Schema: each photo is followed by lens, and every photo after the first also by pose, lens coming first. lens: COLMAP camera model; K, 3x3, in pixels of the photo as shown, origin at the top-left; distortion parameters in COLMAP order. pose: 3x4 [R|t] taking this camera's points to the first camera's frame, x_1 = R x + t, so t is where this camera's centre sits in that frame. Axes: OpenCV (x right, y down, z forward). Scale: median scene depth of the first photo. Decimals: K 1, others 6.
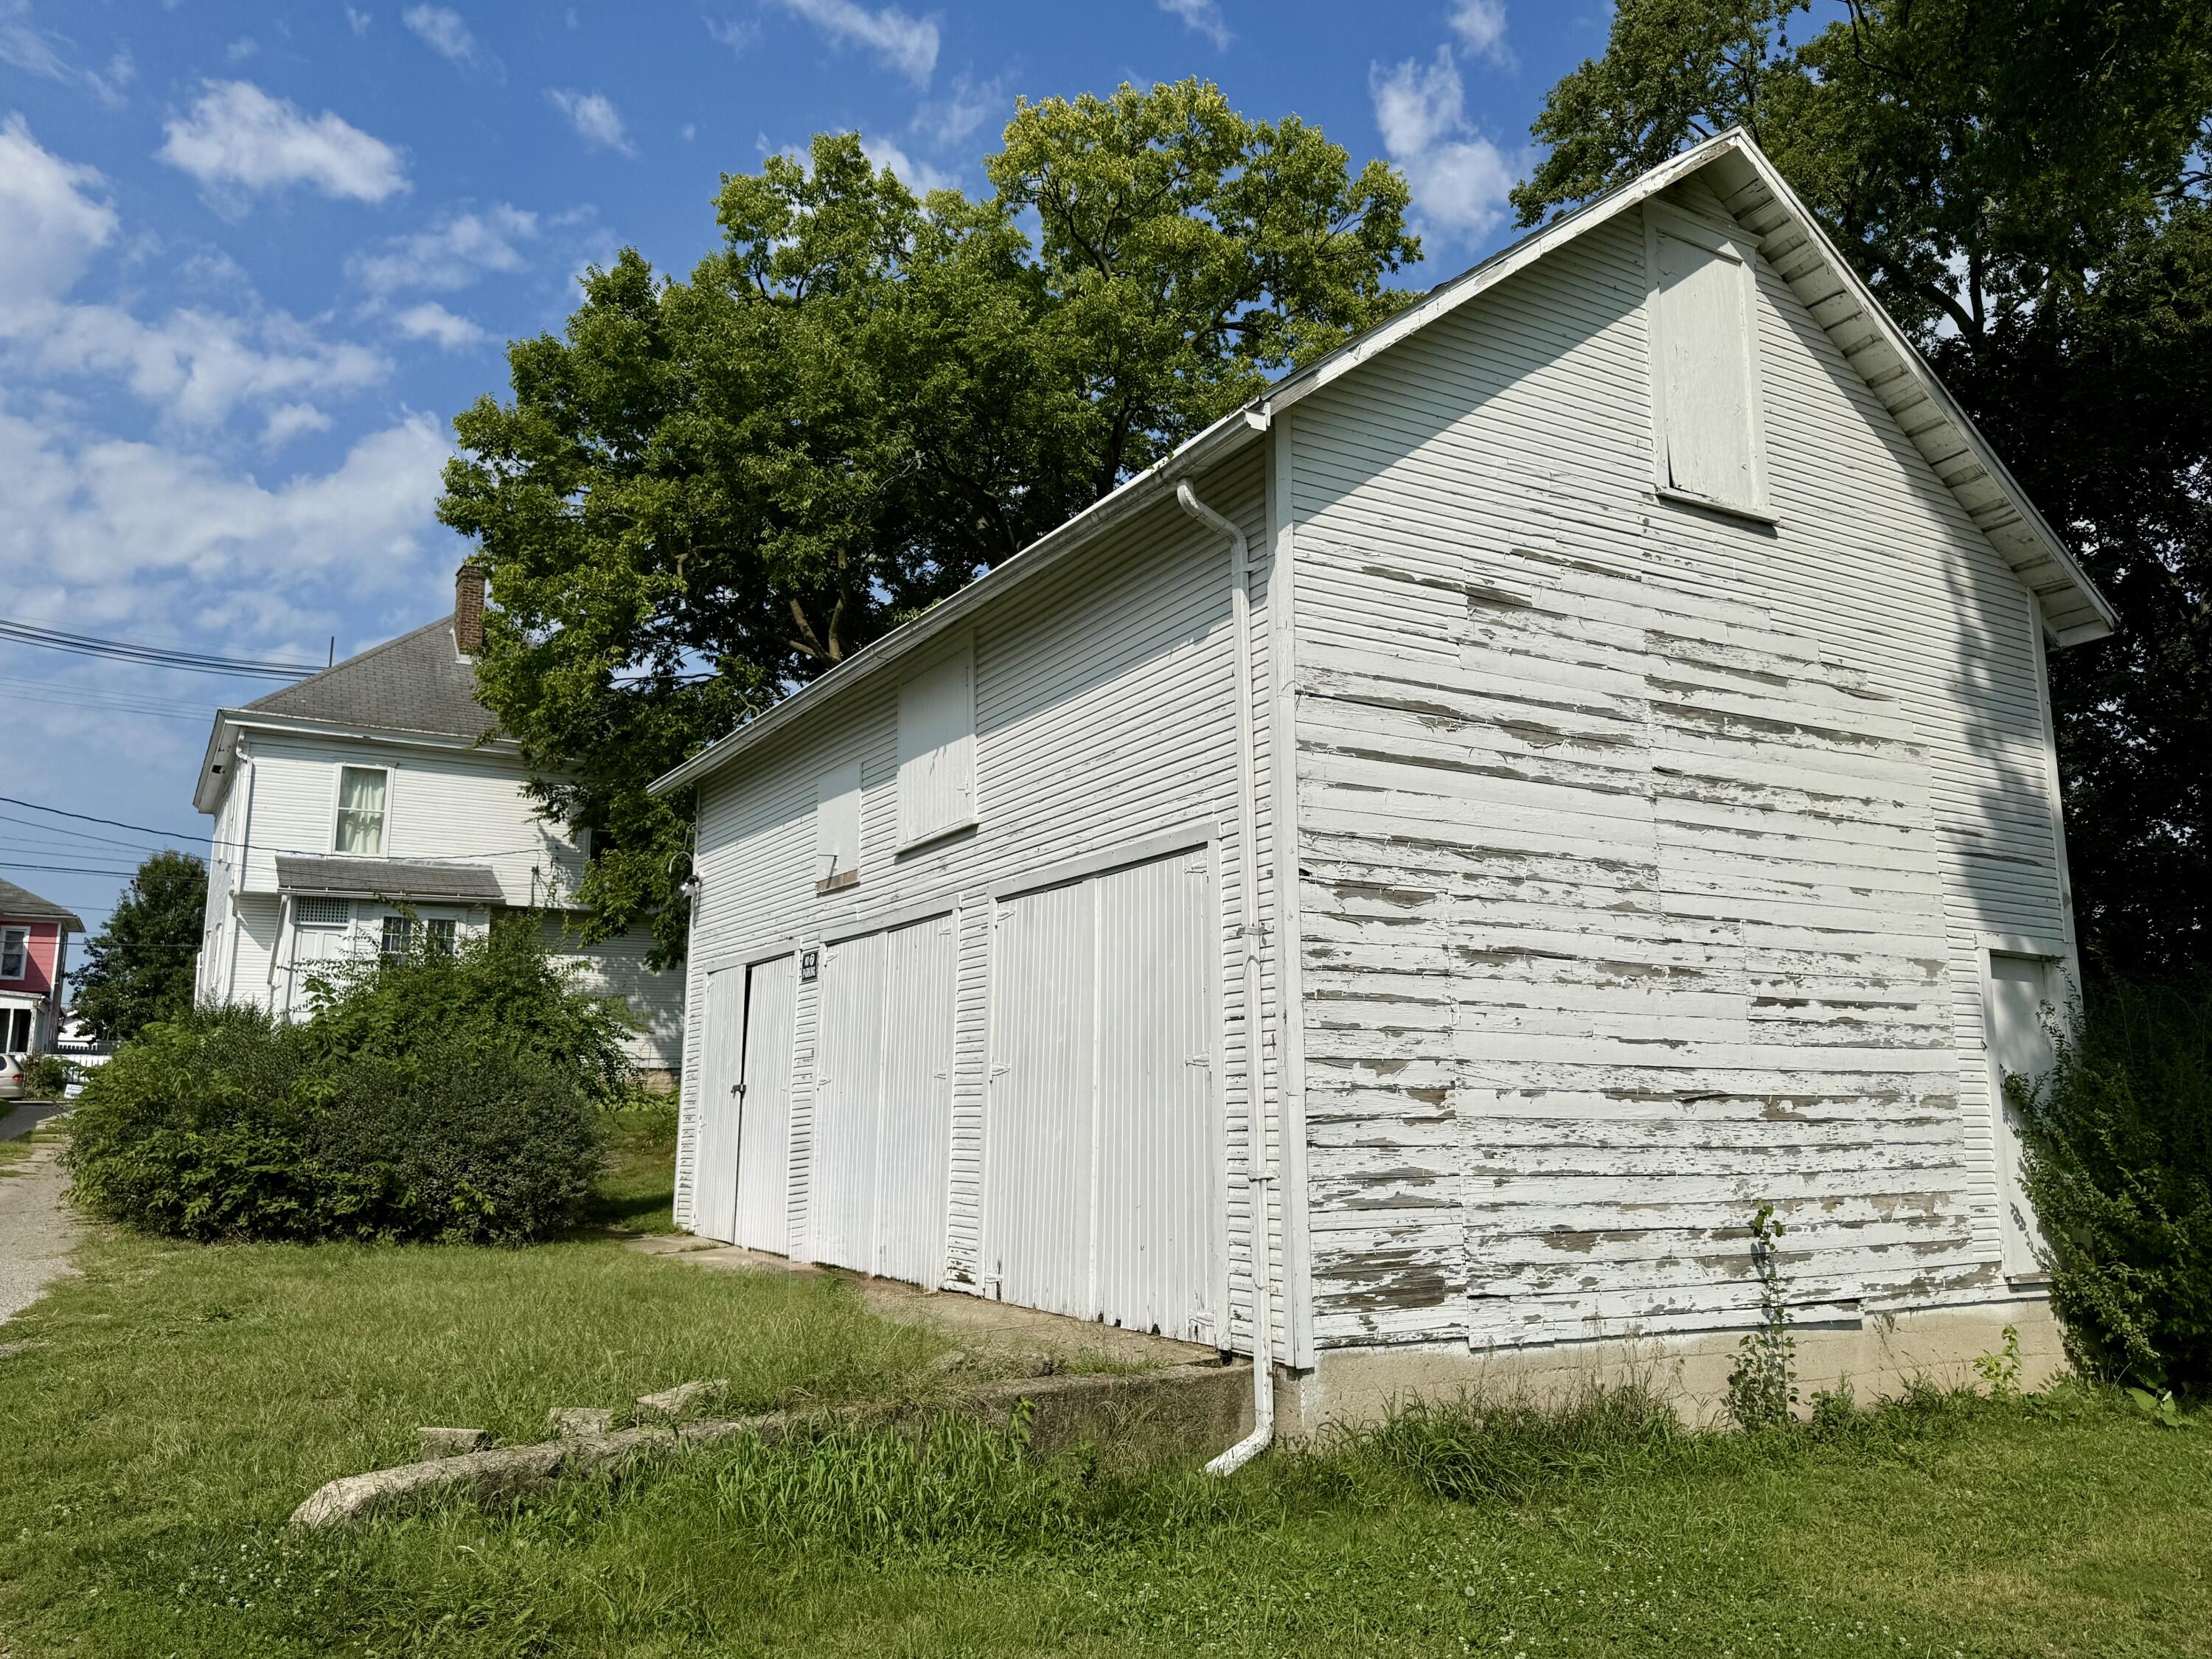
lens RADIAL K [[1647.1, 0, 1106.9], [0, 1647.1, 817.7], [0, 0, 1]] dist [0.000858, -0.000734]
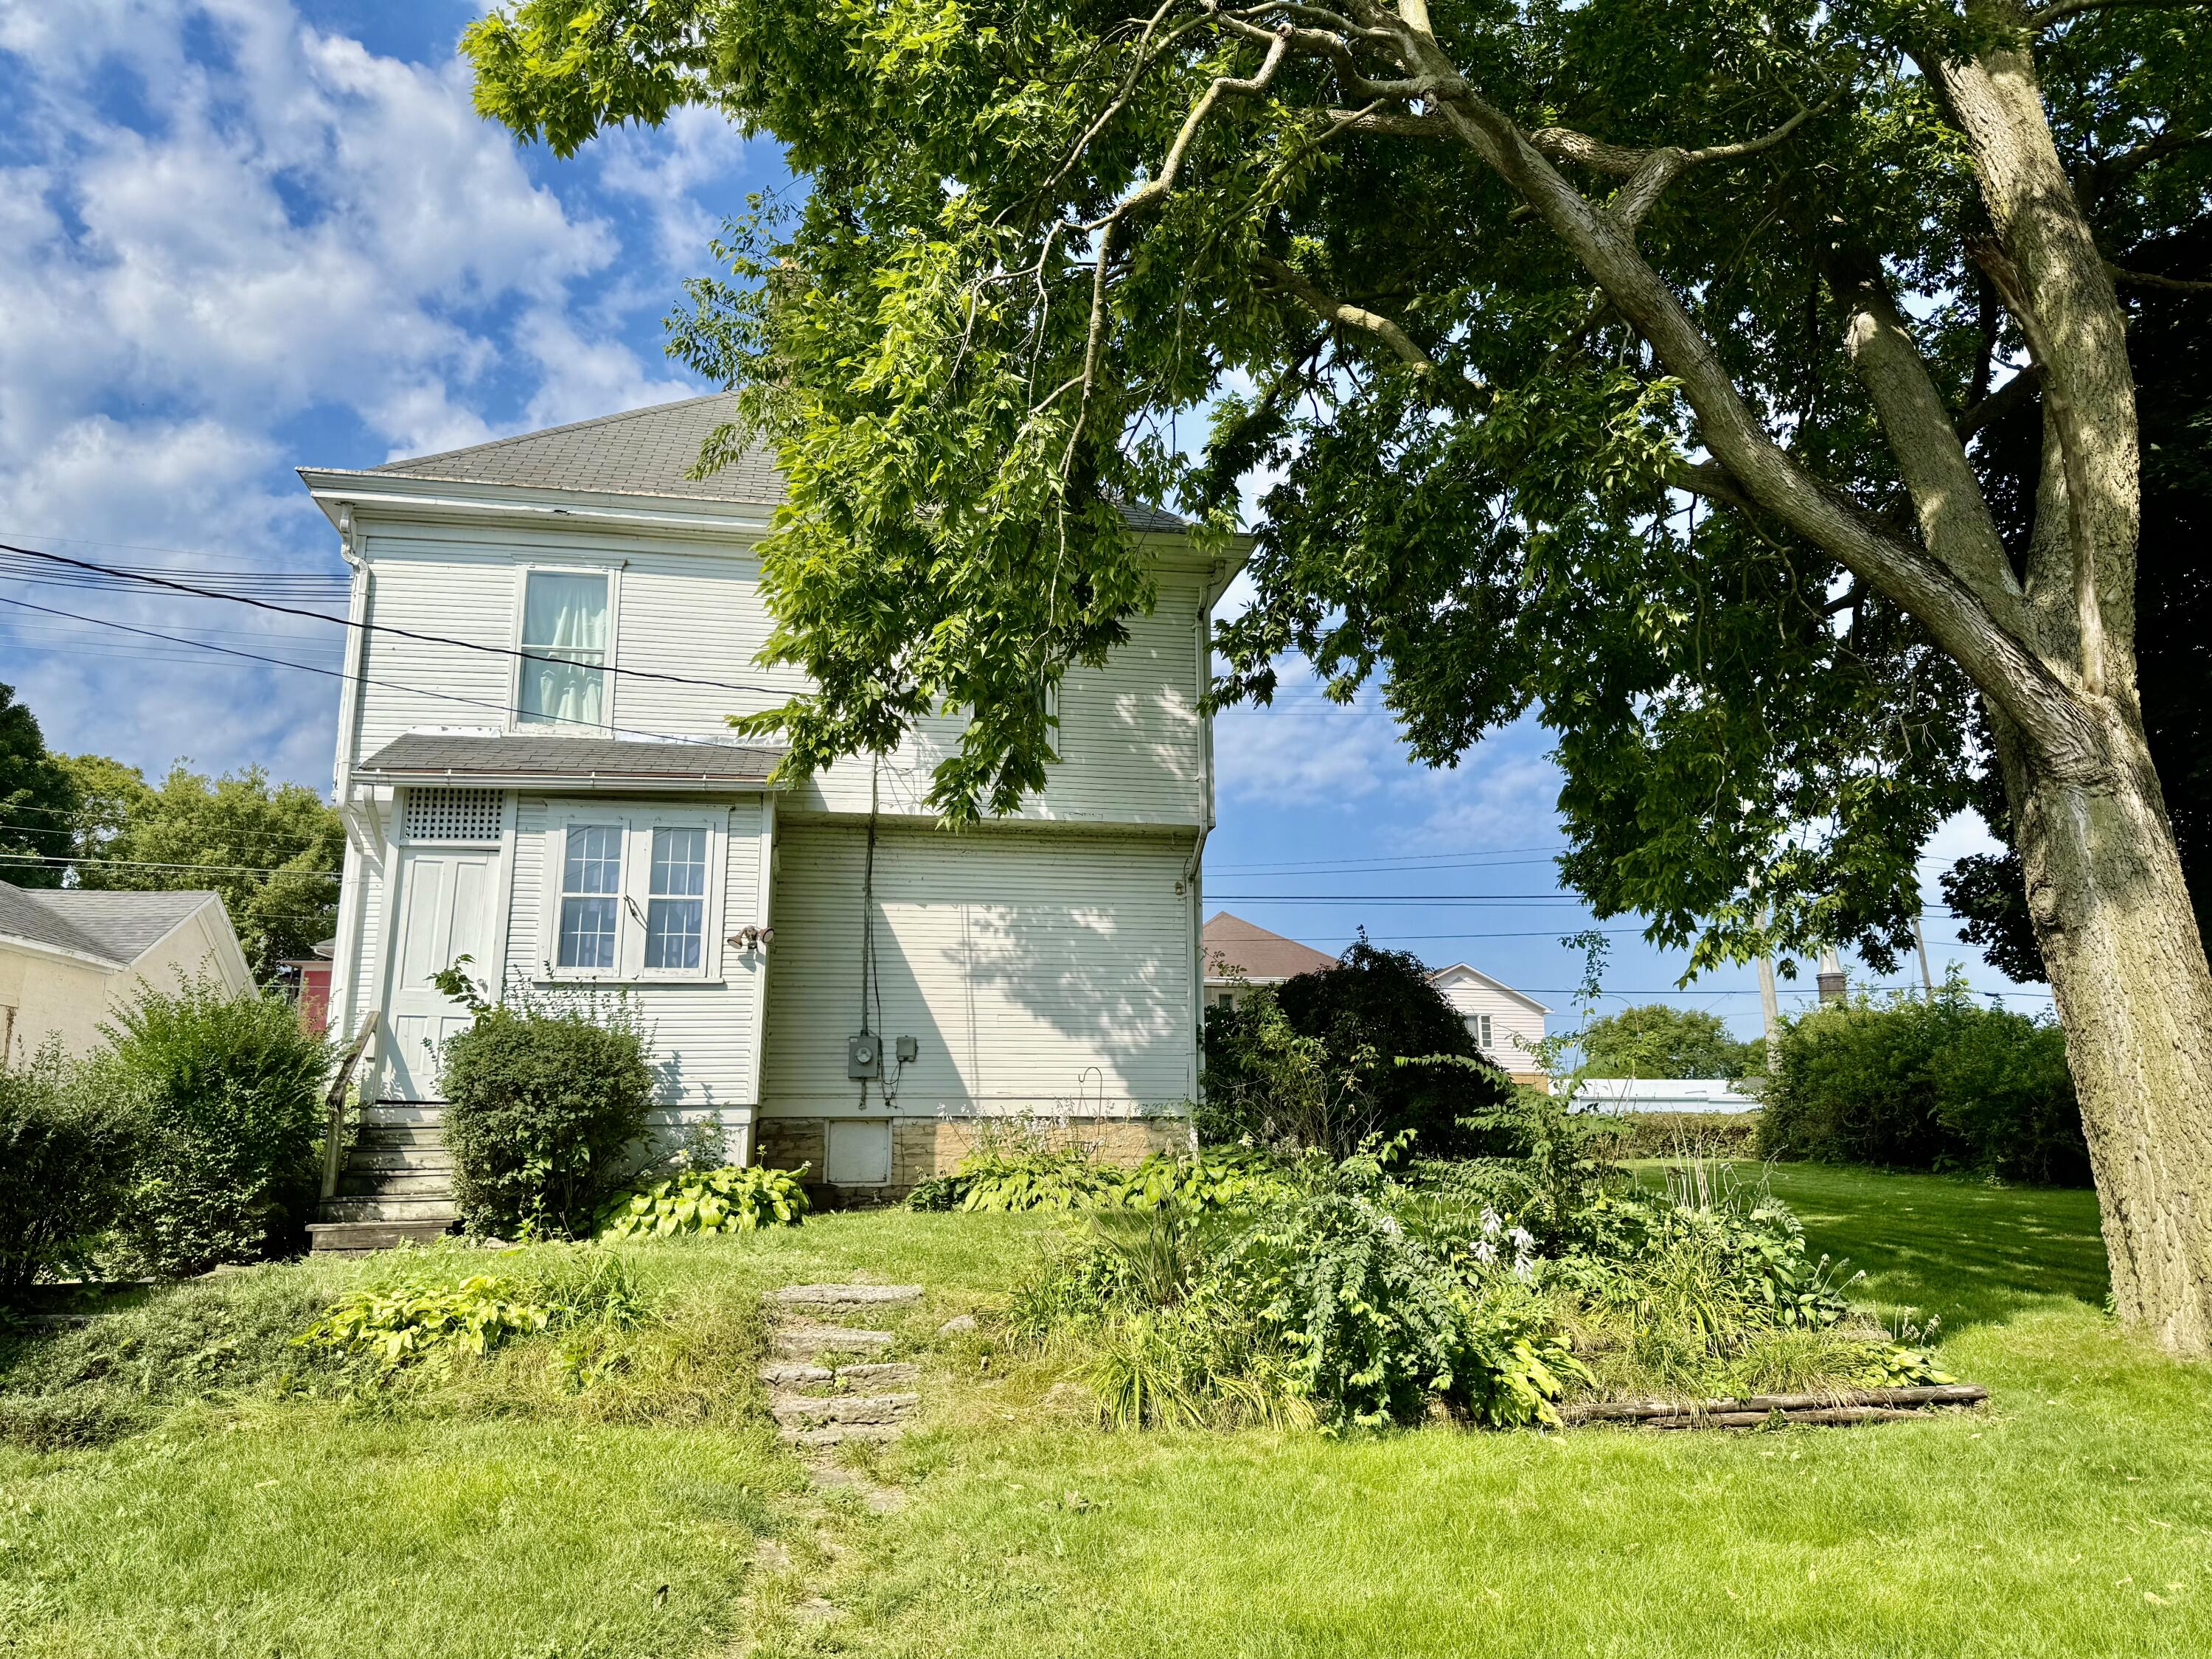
lens RADIAL K [[1552.4, 0, 1095.8], [0, 1552.4, 818.2], [0, 0, 1]] dist [0.001995, -0.007059]
pose [[0.962525, -0.064959, -0.263300, -0.155518], [0.064721, 0.997857, -0.009588, 0.070093], [0.263358, -0.007812, 0.964666, 0.564814]]
